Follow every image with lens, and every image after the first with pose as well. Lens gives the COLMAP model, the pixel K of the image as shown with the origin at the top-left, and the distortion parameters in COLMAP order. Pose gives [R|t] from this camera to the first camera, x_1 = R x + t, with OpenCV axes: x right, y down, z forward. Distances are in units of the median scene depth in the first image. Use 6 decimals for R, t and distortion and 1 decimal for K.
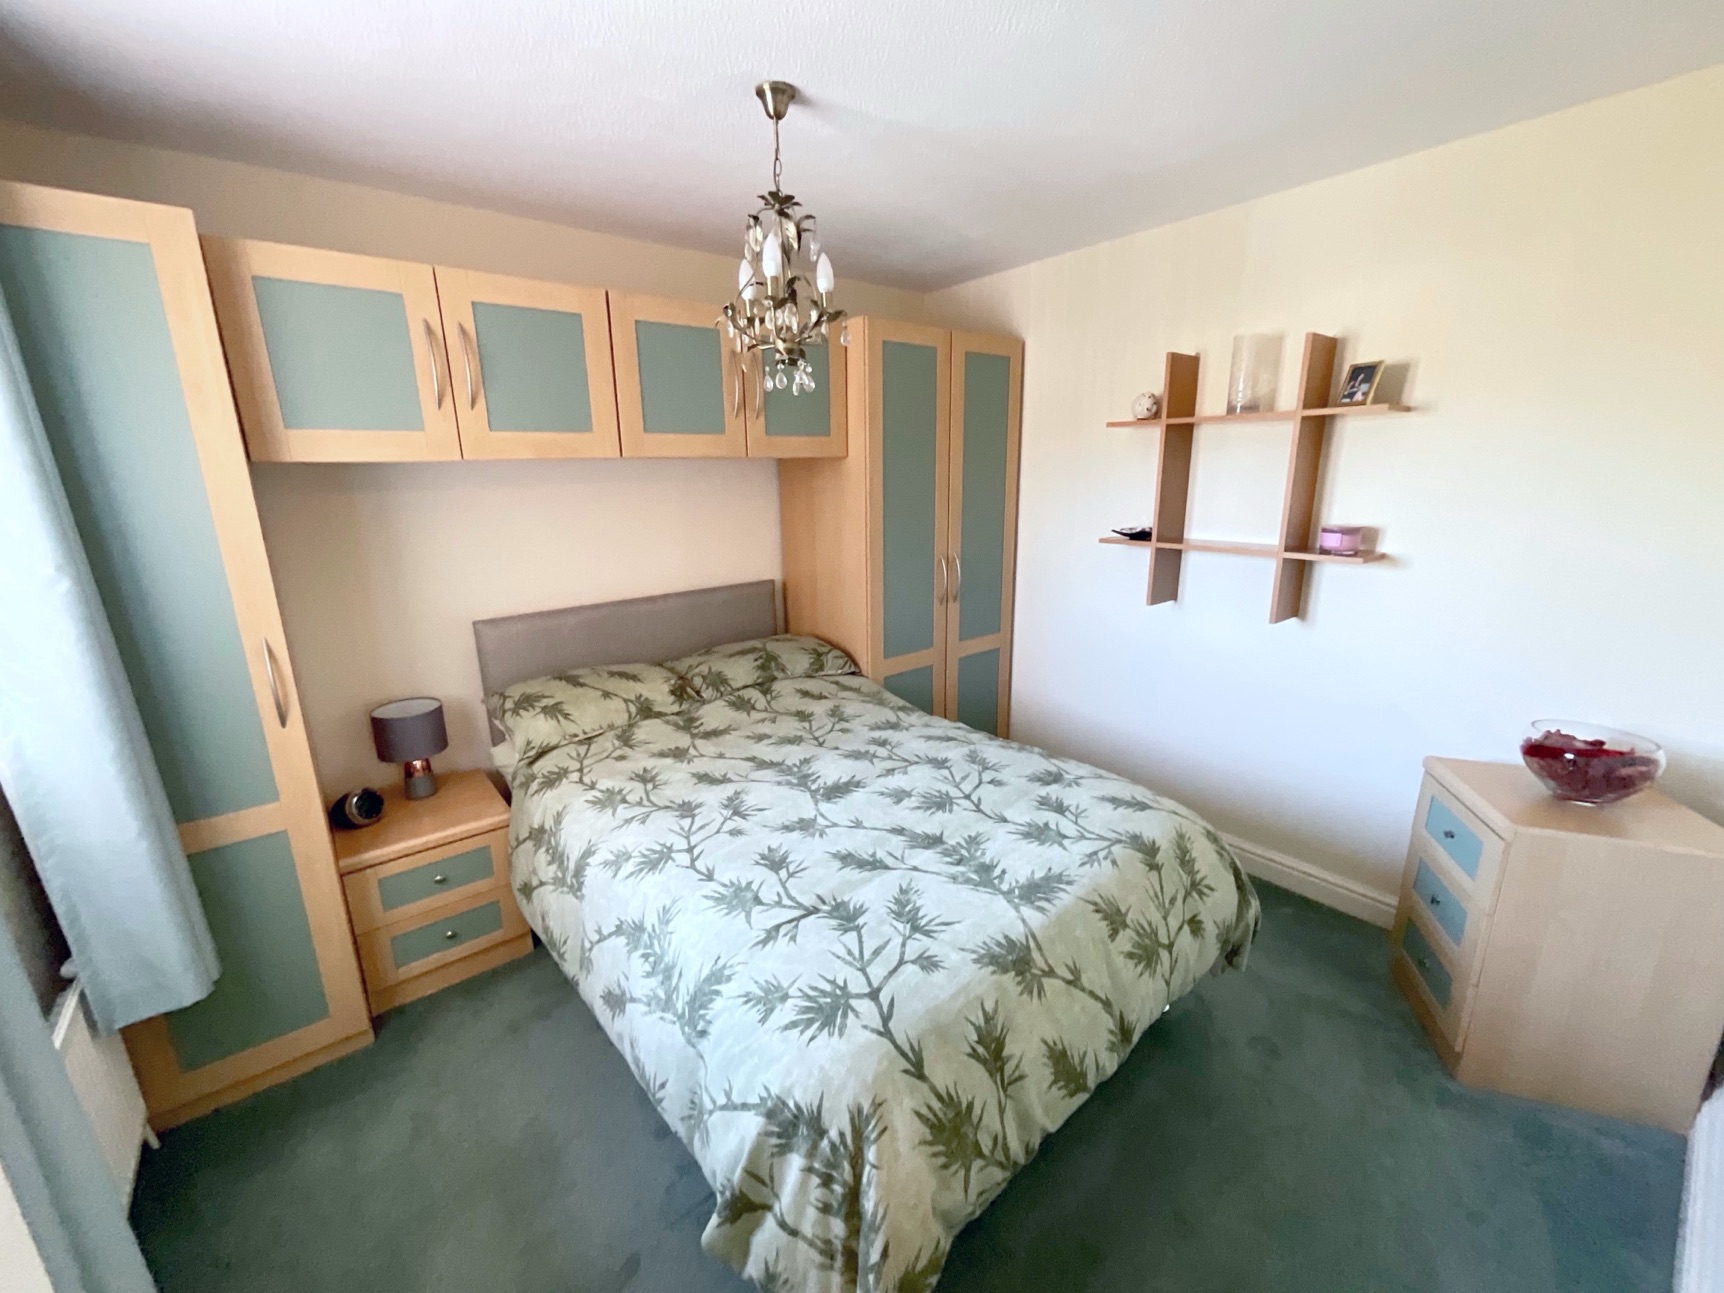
lens RADIAL K [[698.0, 0, 859.0], [0, 698.0, 644.4], [0, 0, 1]] dist [-0.002351, 0.000923]
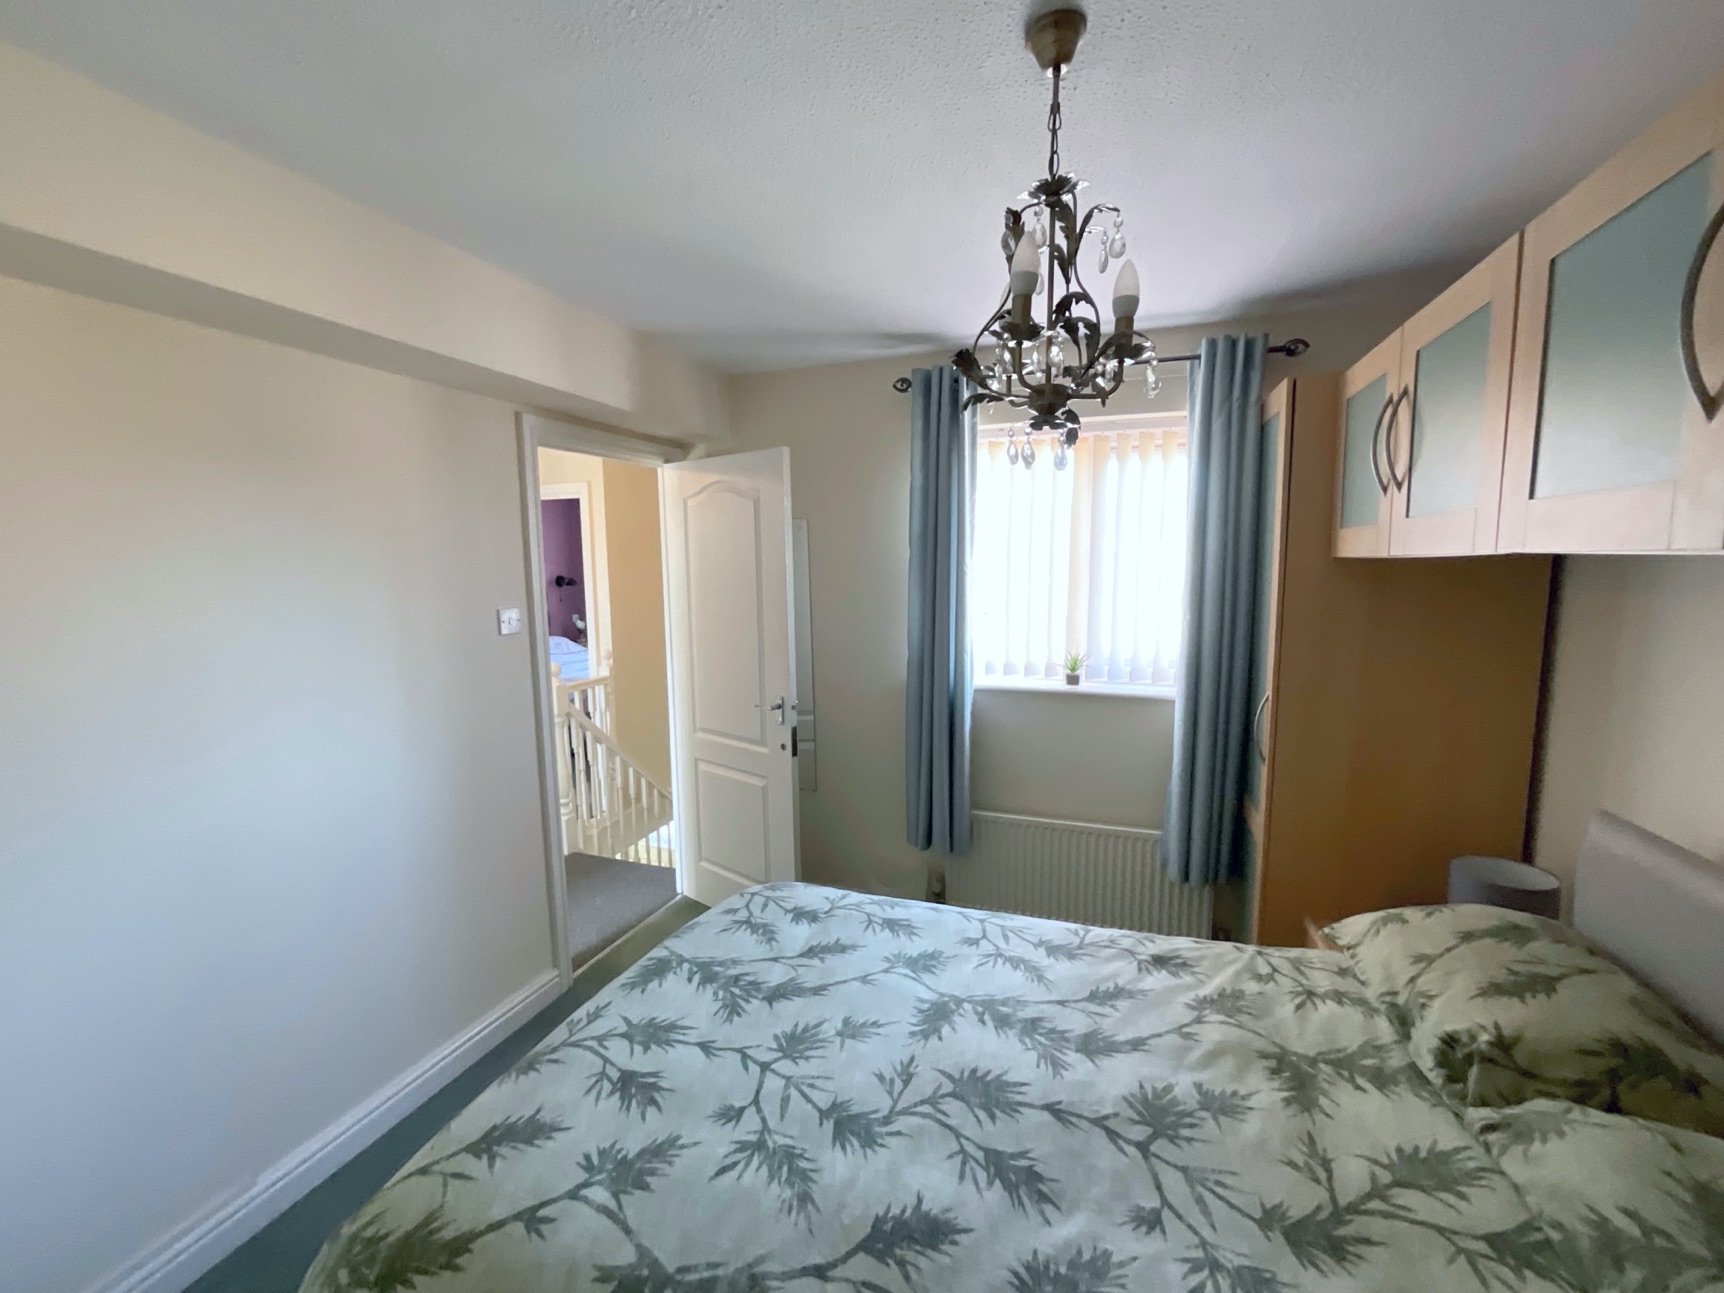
lens RADIAL K [[698.0, 0, 858.0], [0, 698.0, 647.8], [0, 0, 1]] dist [-0.002351, 0.000923]
pose [[-0.855456, 0.091414, -0.509744, 0.428708], [-0.102016, 0.935265, 0.338927, -0.442192], [0.507728, 0.341939, -0.790752, 1.605326]]
